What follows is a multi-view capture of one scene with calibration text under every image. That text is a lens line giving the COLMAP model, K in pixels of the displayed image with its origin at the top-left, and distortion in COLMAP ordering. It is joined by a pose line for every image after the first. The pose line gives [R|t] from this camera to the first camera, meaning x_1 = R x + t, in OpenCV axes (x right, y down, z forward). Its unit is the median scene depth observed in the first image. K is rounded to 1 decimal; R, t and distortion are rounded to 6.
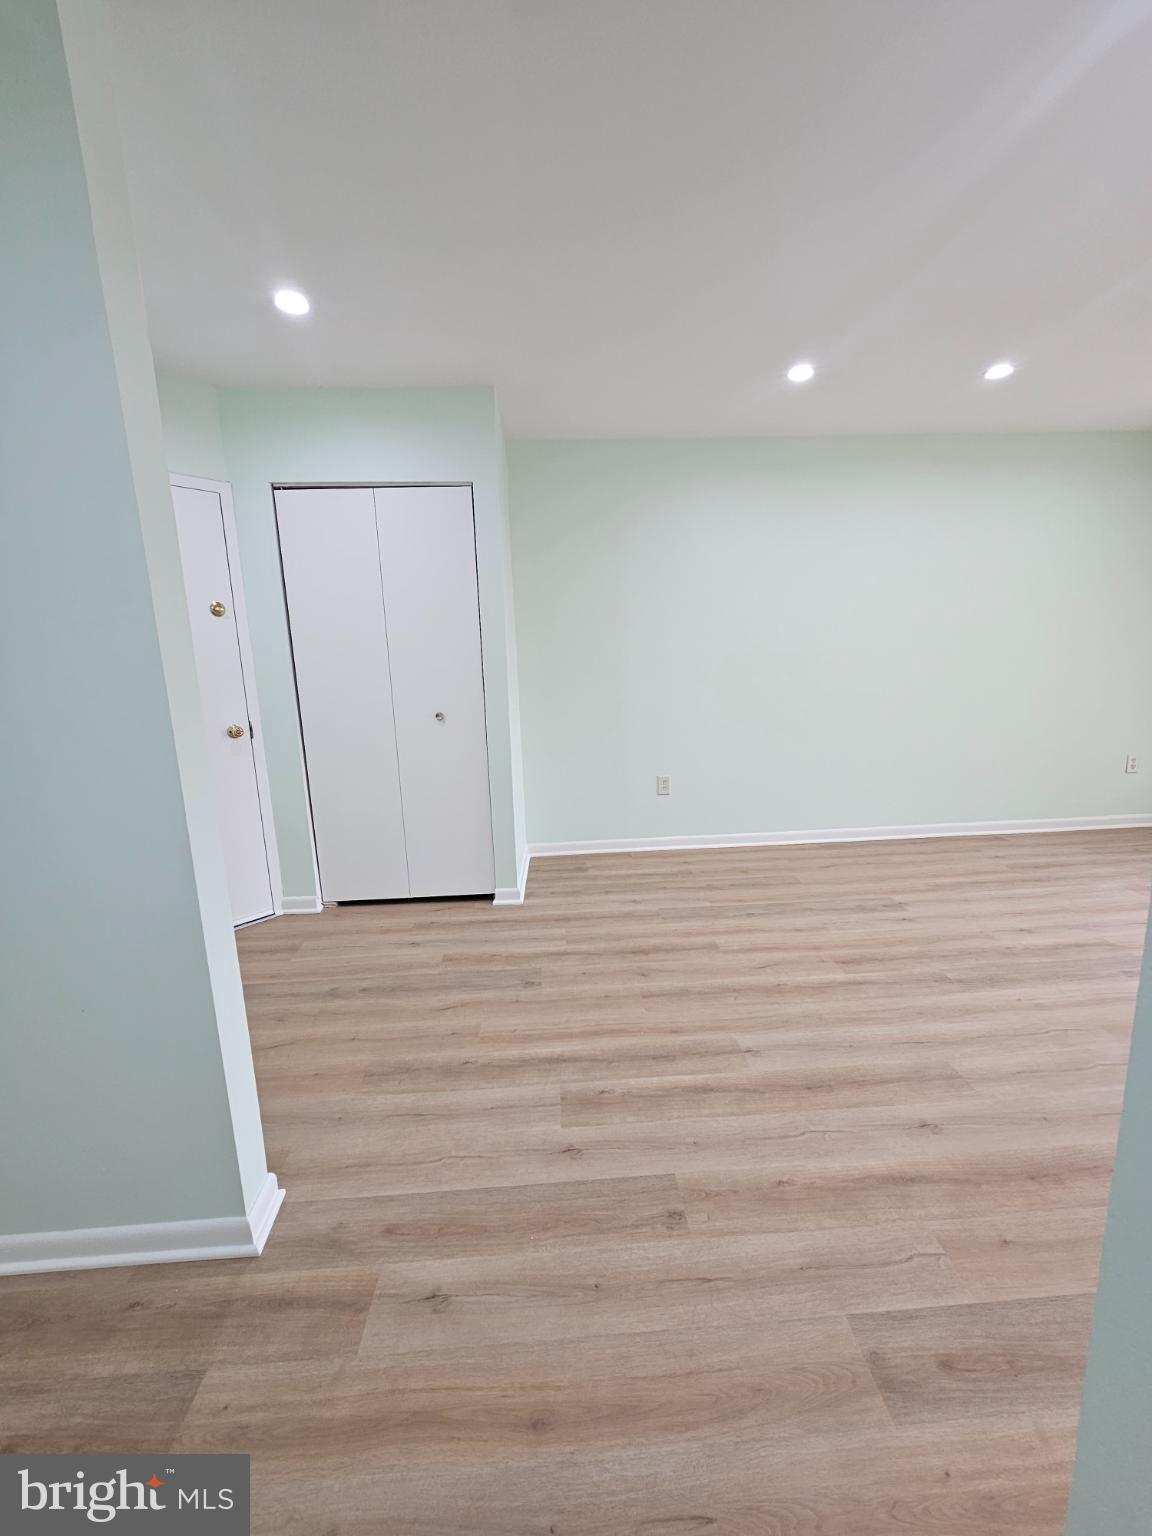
lens RADIAL K [[623.5, 0, 583.2], [0, 623.5, 771.8], [0, 0, 1]] dist [0.002661, -0.000487]
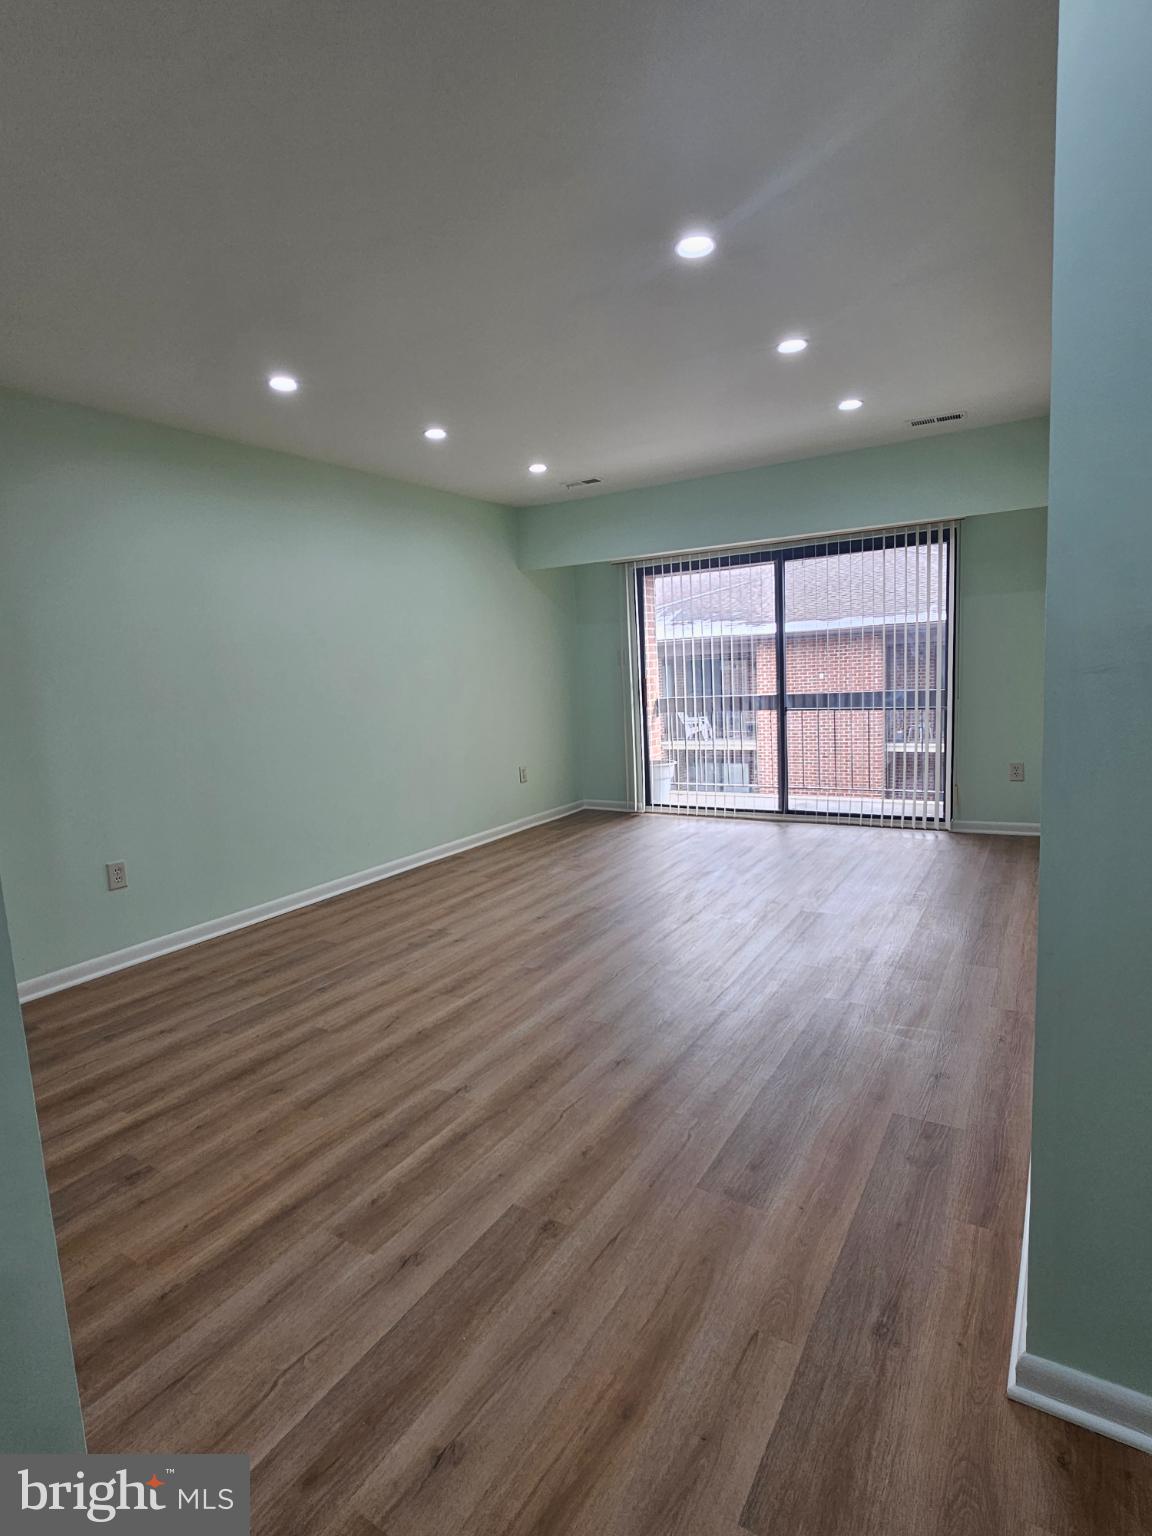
lens RADIAL K [[780.1, 0, 578.7], [0, 780.1, 780.9], [0, 0, 1]] dist [0.005138, -0.001238]
pose [[0.575512, -0.116884, 0.809398, -0.438716], [0.183570, 0.982940, 0.011420, 0.003607], [-0.796924, 0.142009, 0.587150, 0.074161]]
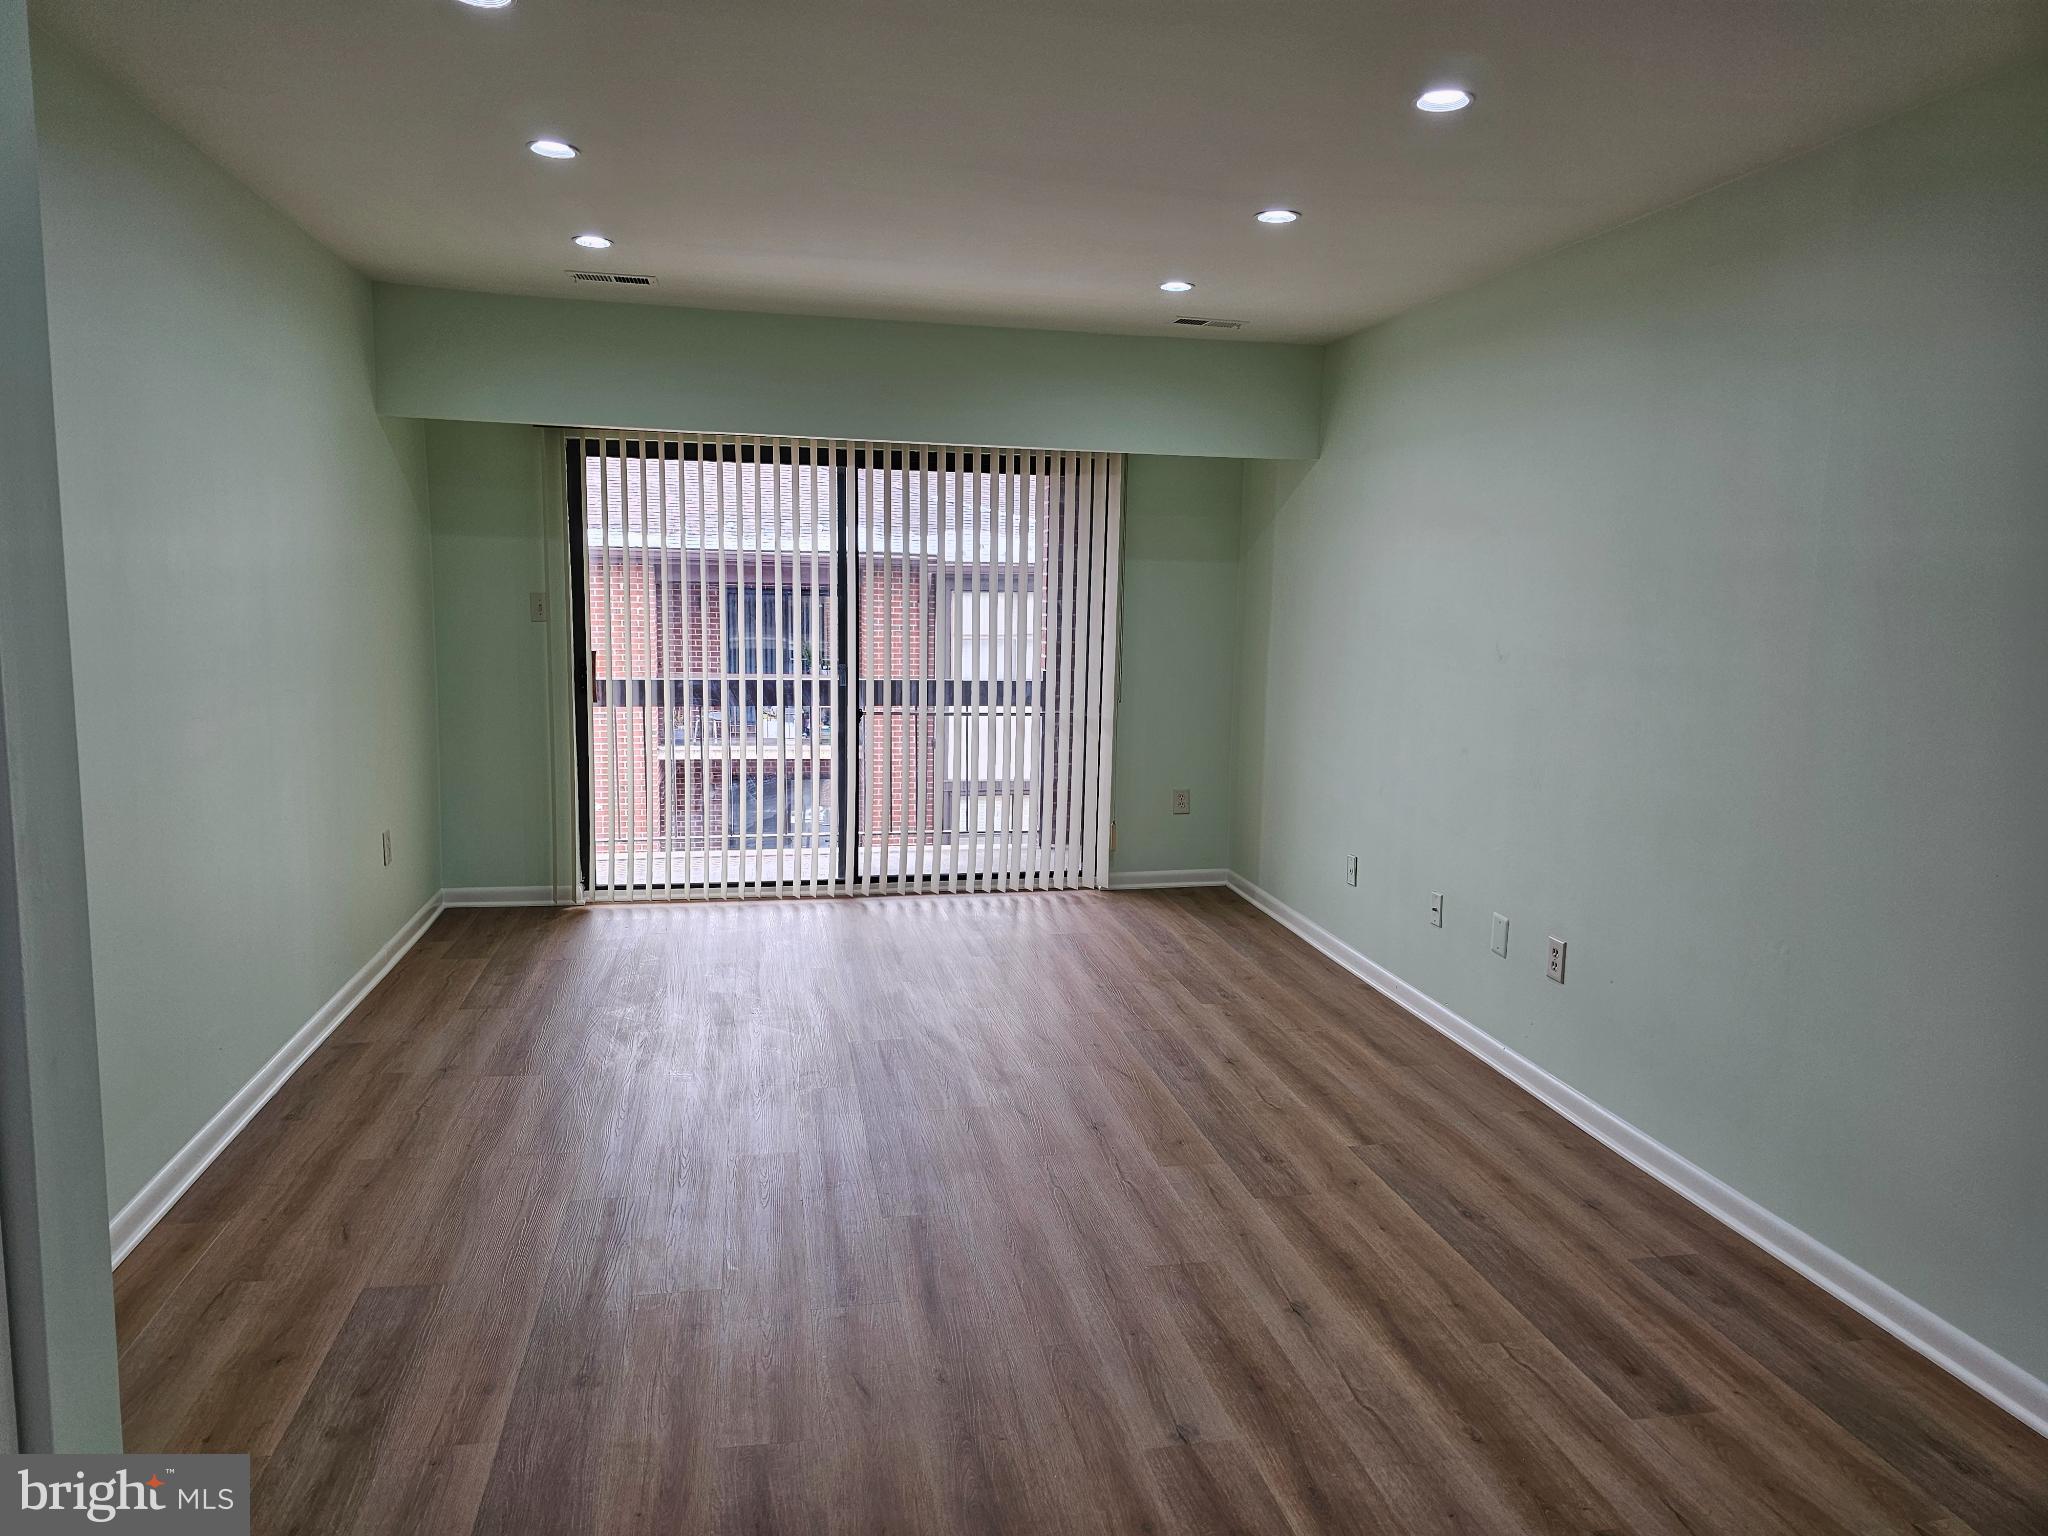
lens RADIAL K [[1377.7, 0, 1031.5], [0, 1377.7, 752.9], [0, 0, 1]] dist [0.058570, -0.042610]
pose [[-0.137074, -0.094168, 0.986075, -0.692301], [0.168904, 0.978671, 0.116940, -0.238599], [-0.976054, 0.182582, -0.118245, 0.951521]]
